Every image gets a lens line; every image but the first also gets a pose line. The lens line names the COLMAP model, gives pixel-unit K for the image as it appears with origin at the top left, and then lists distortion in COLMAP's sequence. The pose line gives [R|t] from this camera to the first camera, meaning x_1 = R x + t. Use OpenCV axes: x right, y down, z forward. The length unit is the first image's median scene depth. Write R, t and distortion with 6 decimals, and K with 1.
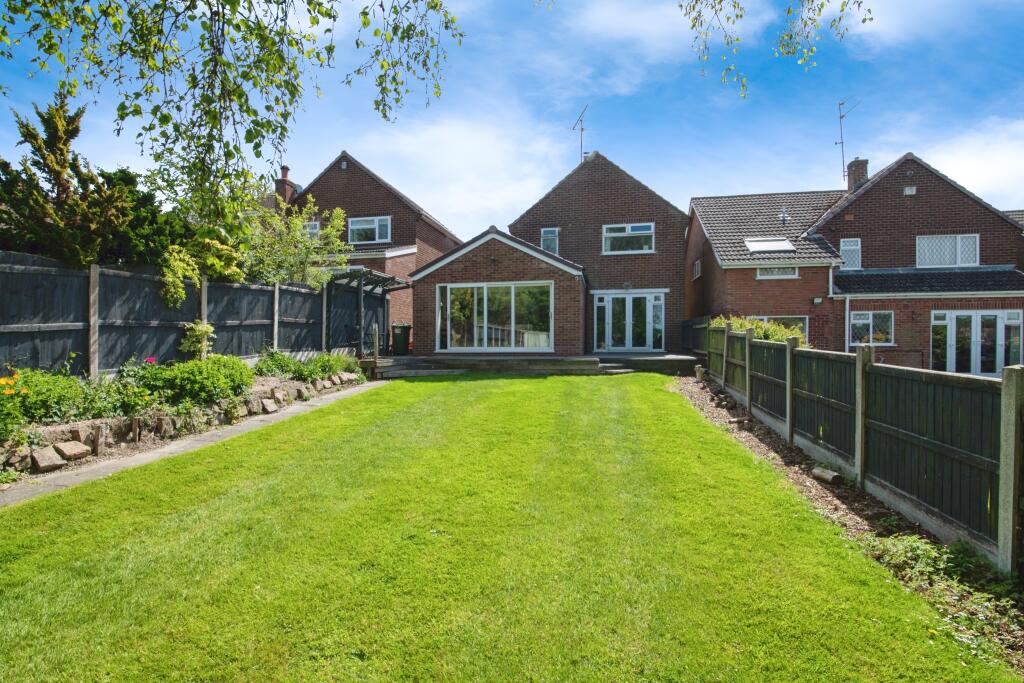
lens RADIAL K [[479.7, 0, 511.8], [0, 479.7, 340.5], [0, 0, 1]] dist [-0.030998, -0.000692]
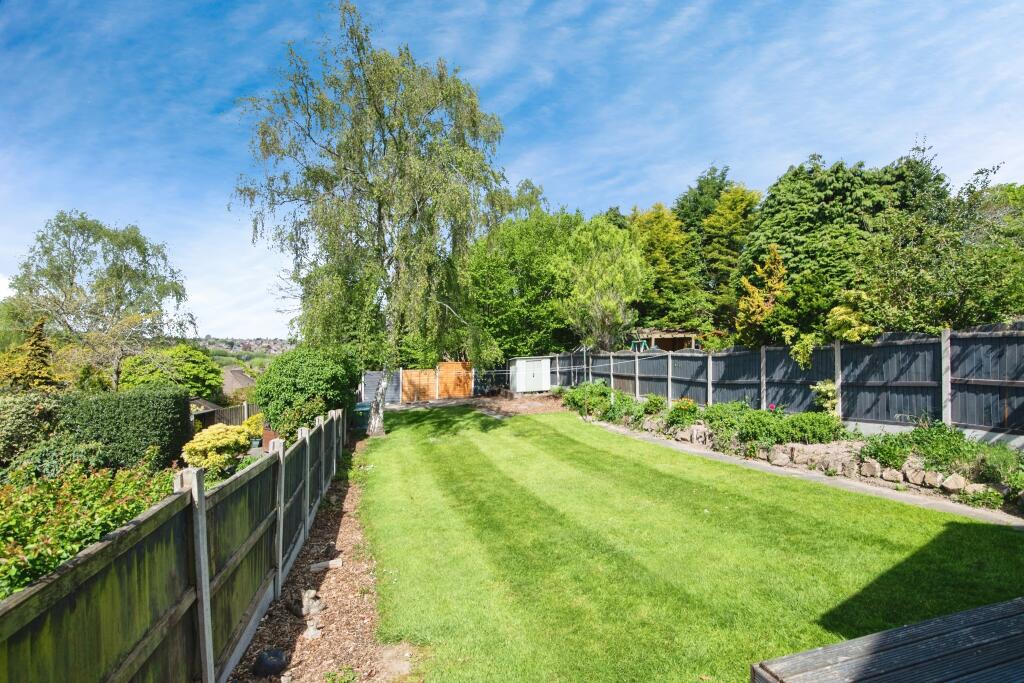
lens RADIAL K [[479.7, 0, 514.5], [0, 479.7, 345.6], [0, 0, 1]] dist [-0.030998, -0.000692]
pose [[-0.906248, -0.001712, -0.422743, 0.476232], [0.001551, 0.999972, -0.007375, -0.110196], [0.422743, -0.007339, -0.906220, 1.590523]]
